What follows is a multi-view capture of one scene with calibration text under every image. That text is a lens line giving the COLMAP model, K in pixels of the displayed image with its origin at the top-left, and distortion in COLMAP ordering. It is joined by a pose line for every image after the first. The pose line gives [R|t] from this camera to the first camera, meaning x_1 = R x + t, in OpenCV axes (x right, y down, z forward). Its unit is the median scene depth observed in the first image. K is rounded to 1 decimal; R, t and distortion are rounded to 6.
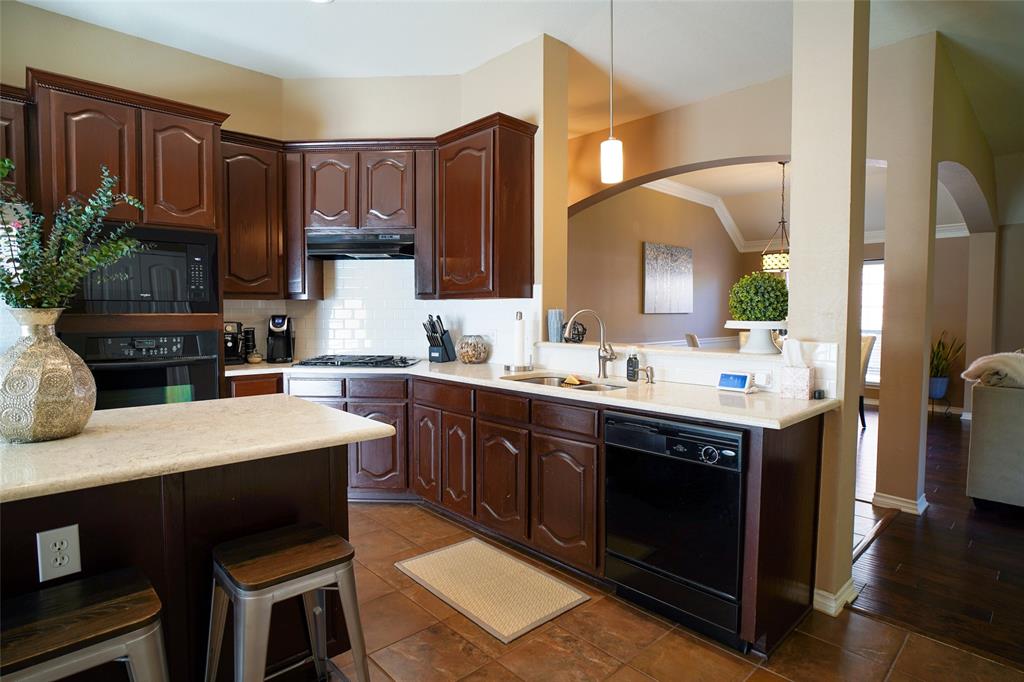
lens RADIAL K [[538.1, 0, 509.3], [0, 538.1, 335.9], [0, 0, 1]] dist [-0.053497, 0.029971]
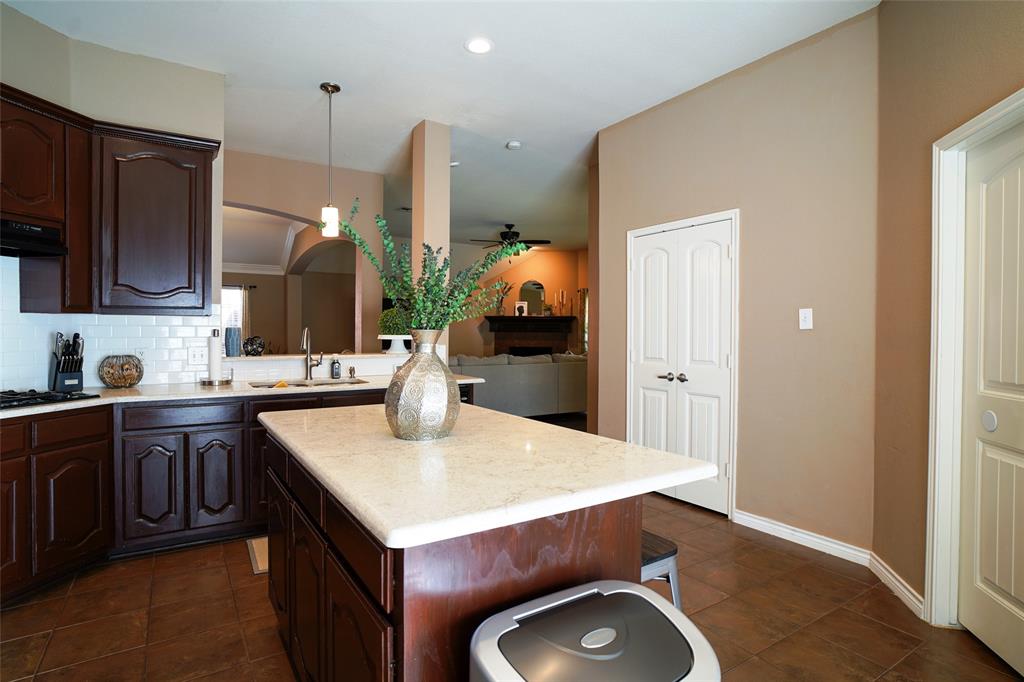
lens RADIAL K [[538.1, 0, 509.3], [0, 538.1, 335.9], [0, 0, 1]] dist [-0.053497, 0.029971]
pose [[0.191132, -0.012432, 0.981486, -0.928238], [0.036688, 0.999312, 0.005513, -0.016818], [-0.980878, 0.034955, 0.191457, 0.248675]]
